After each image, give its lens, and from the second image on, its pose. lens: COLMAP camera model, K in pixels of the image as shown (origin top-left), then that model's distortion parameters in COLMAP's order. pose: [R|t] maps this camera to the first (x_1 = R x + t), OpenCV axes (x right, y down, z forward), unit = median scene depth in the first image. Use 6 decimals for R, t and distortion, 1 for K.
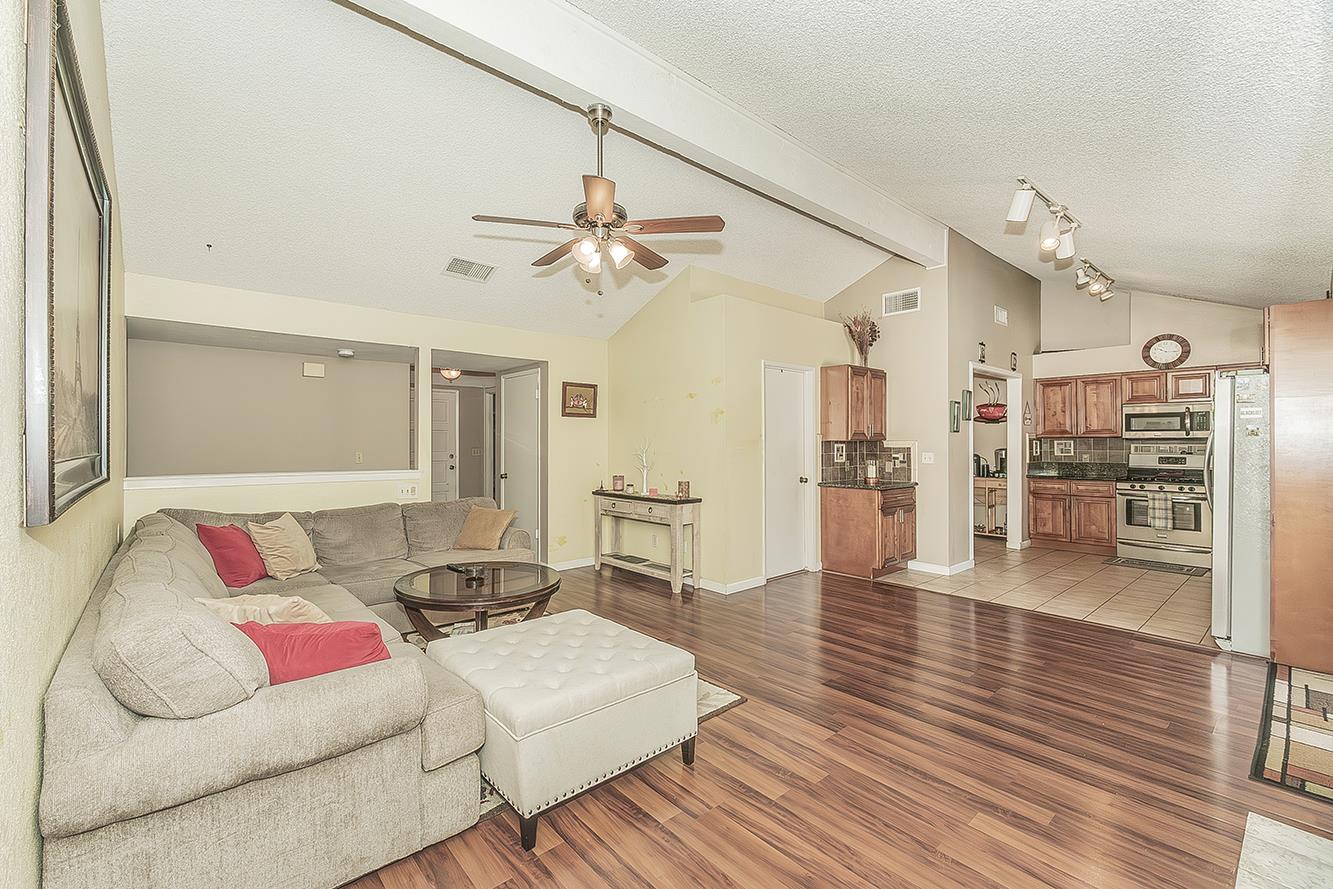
lens RADIAL K [[571.8, 0, 600.0], [0, 571.8, 441.0], [0, 0, 1]] dist [0.013059, -0.002032]
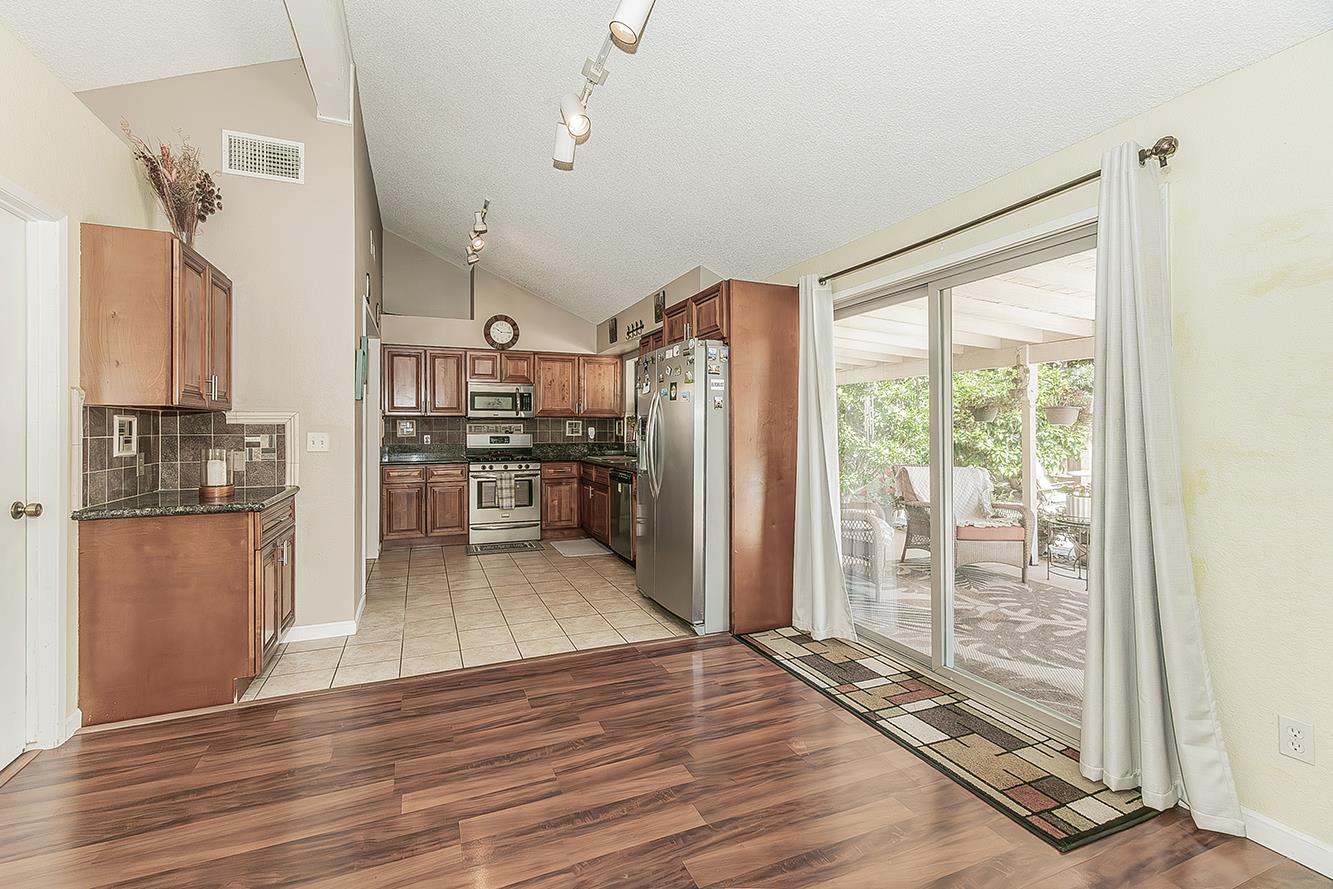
lens RADIAL K [[571.8, 0, 678.0], [0, 571.8, 424.1], [0, 0, 1]] dist [0.013059, -0.002032]
pose [[0.264084, 0.007749, 0.964469, 0.096851], [-0.001115, 0.999970, -0.007729, 0.014094], [-0.964499, 0.000966, 0.264084, 0.453061]]
